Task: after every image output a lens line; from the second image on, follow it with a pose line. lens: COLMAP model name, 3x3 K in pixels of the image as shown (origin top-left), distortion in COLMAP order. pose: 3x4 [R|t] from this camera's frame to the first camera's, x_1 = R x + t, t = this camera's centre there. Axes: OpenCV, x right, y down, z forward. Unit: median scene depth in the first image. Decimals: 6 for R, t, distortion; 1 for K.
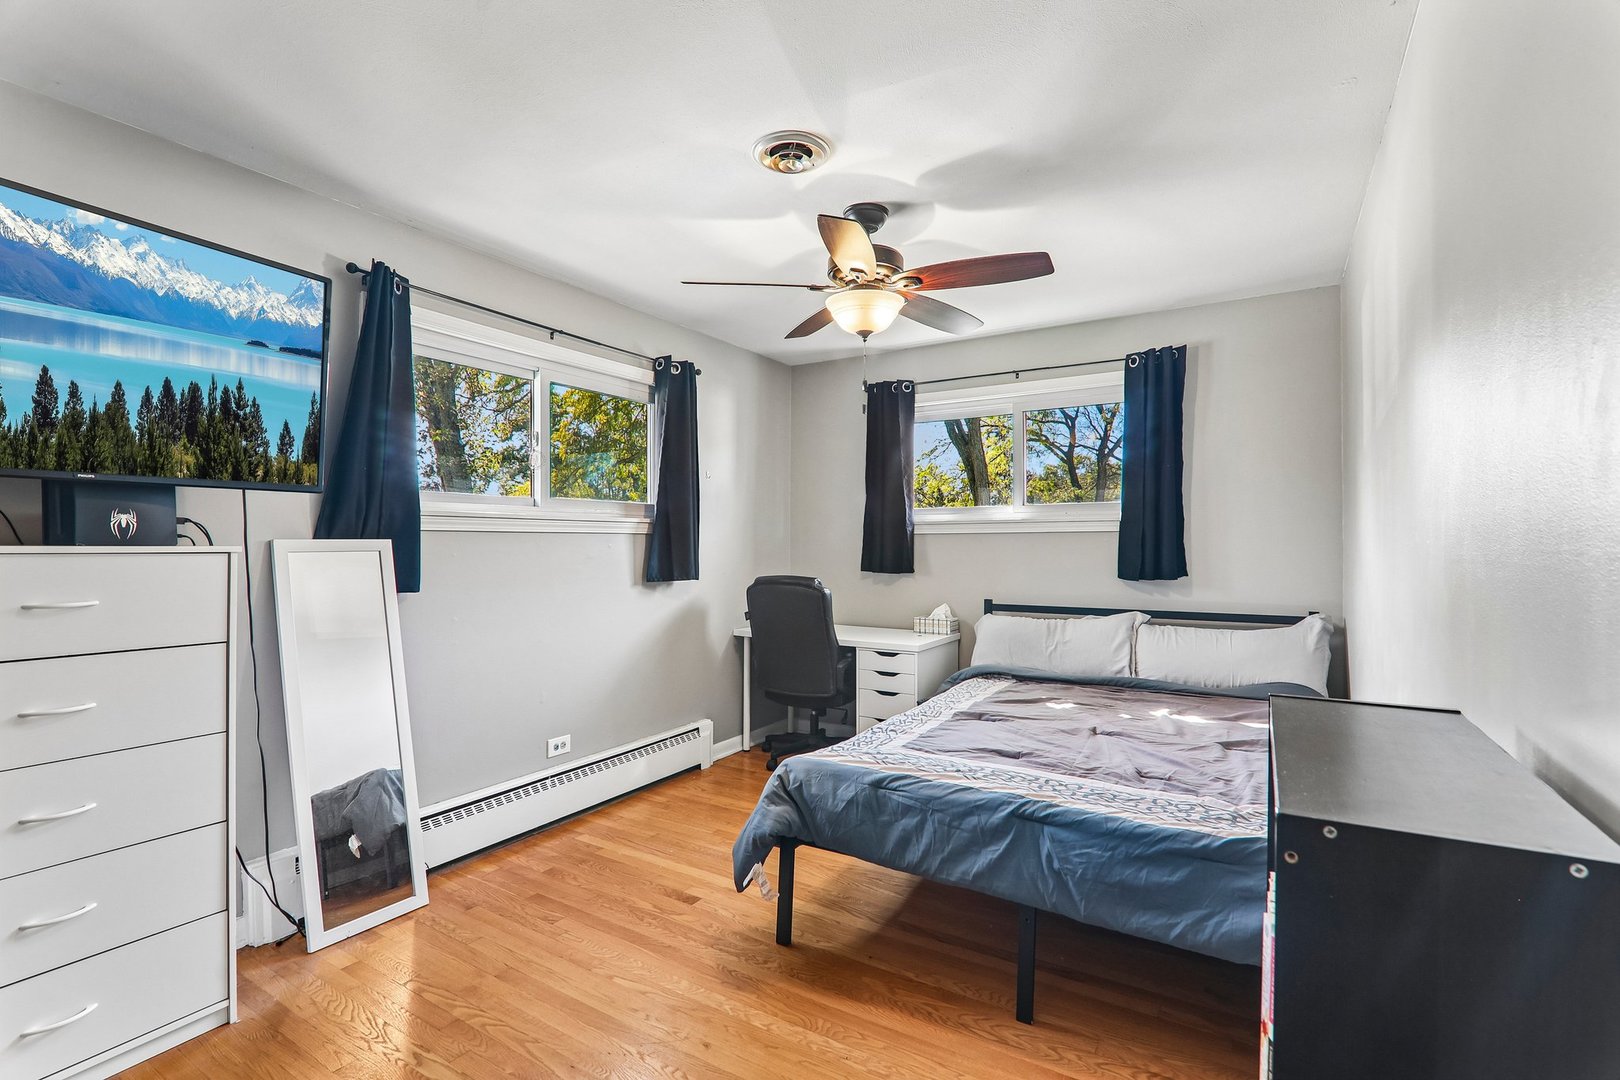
lens RADIAL K [[741.6, 0, 826.0], [0, 741.6, 543.6], [0, 0, 1]] dist [-0.009525, 0.000861]
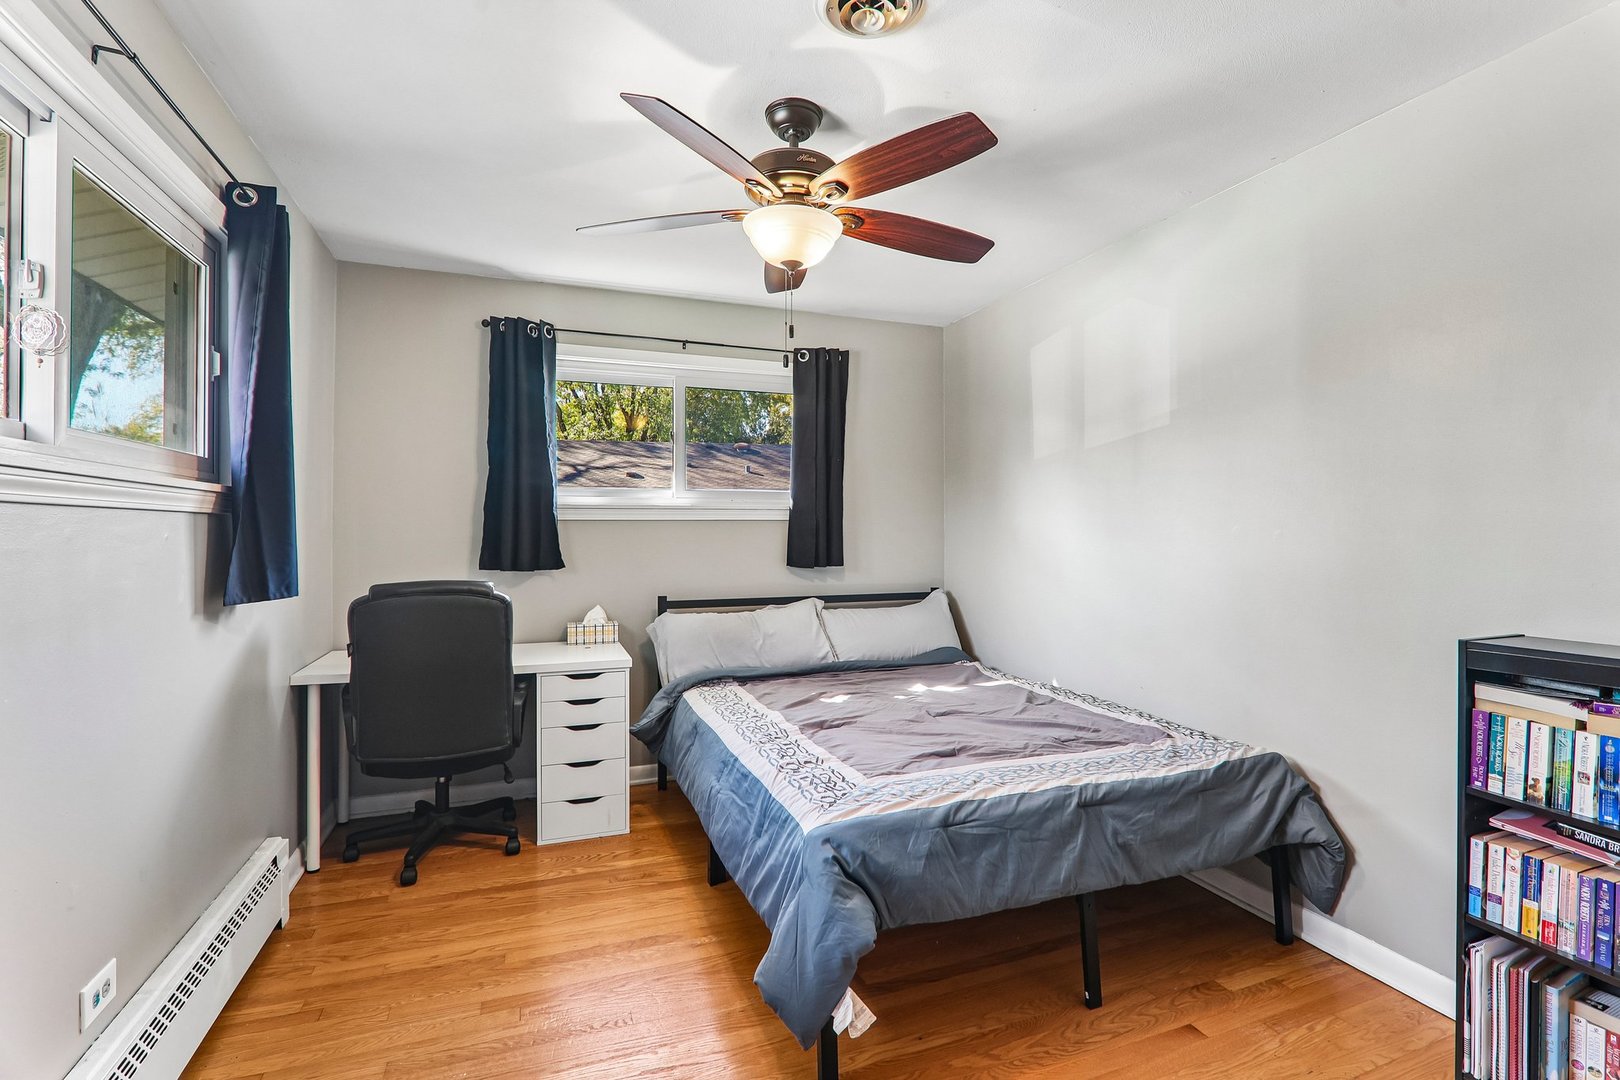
lens RADIAL K [[741.6, 0, 814.9], [0, 741.6, 532.8], [0, 0, 1]] dist [-0.009525, 0.000861]
pose [[0.612525, 0.000045, 0.790451, -0.450657], [-0.000581, 1.000000, 0.000394, 0.000168], [-0.790451, -0.000701, 0.612525, 0.406078]]
